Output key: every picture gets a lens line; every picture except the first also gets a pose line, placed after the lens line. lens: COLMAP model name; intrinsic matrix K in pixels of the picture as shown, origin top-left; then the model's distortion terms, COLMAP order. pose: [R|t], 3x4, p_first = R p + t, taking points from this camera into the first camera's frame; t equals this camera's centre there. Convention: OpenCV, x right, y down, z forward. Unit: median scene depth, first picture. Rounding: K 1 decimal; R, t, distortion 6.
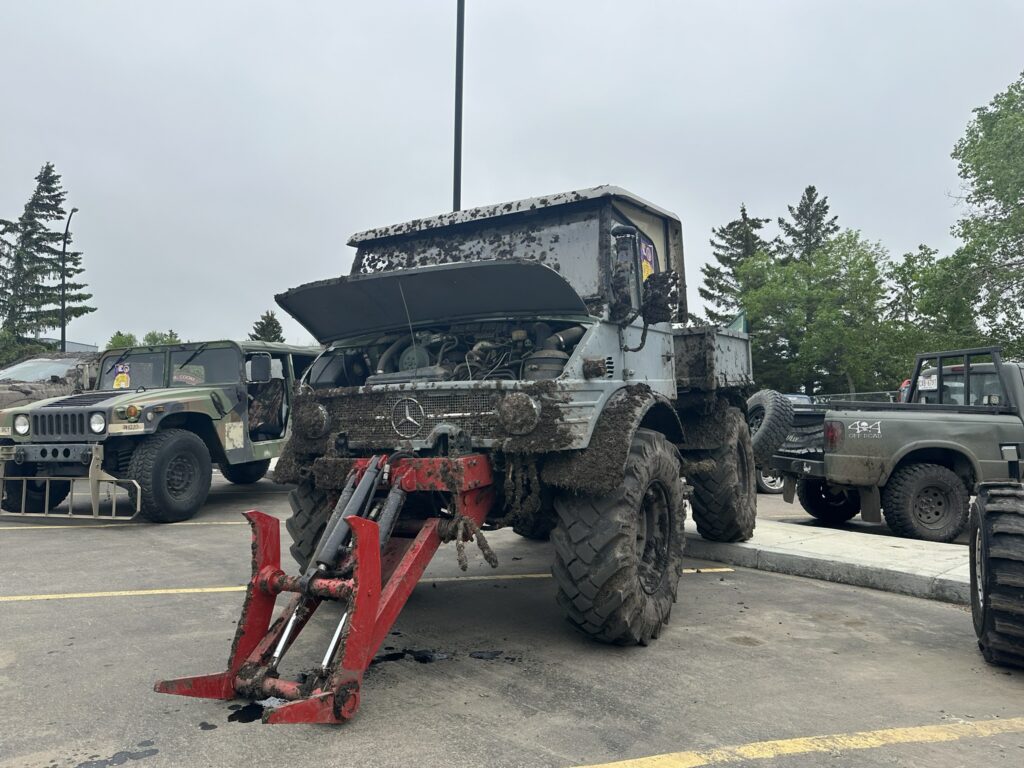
lens RADIAL K [[721.2, 0, 512.0], [0, 721.2, 373.5], [0, 0, 1]] dist [0.039625, -0.033617]
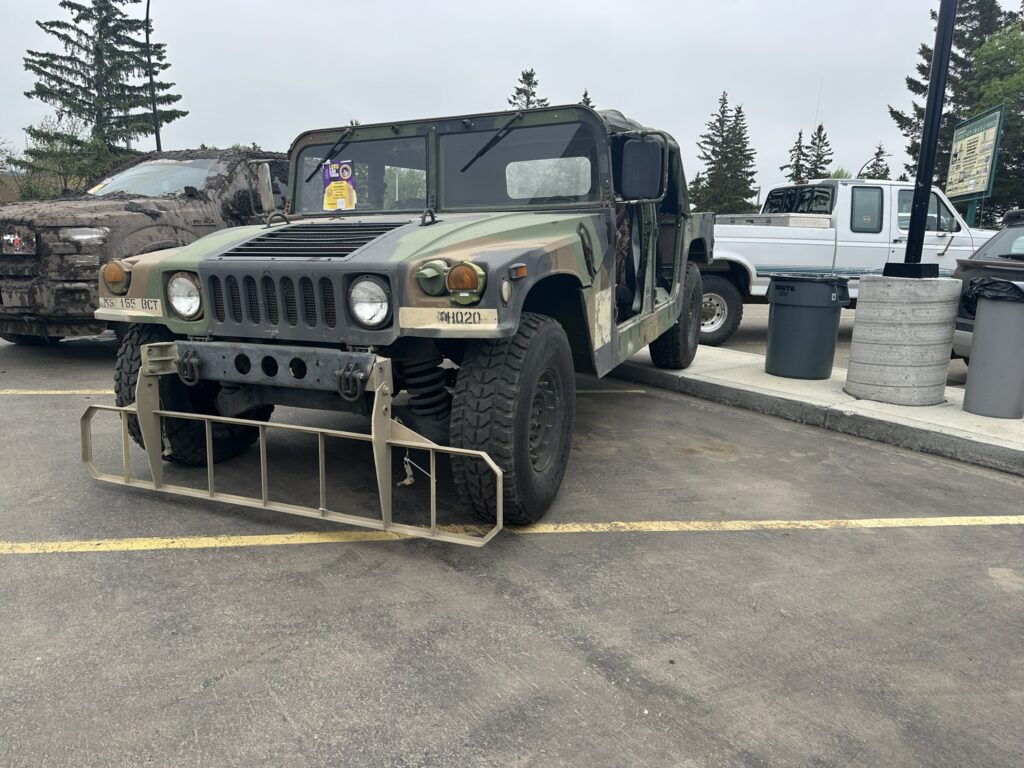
lens RADIAL K [[721.2, 0, 512.0], [0, 721.2, 373.5], [0, 0, 1]] dist [0.039625, -0.033617]
pose [[0.994541, 0.029502, -0.100093, -0.266817], [-0.004266, 0.969896, 0.243481, 0.004938], [0.104263, -0.241725, 0.964727, 0.363300]]
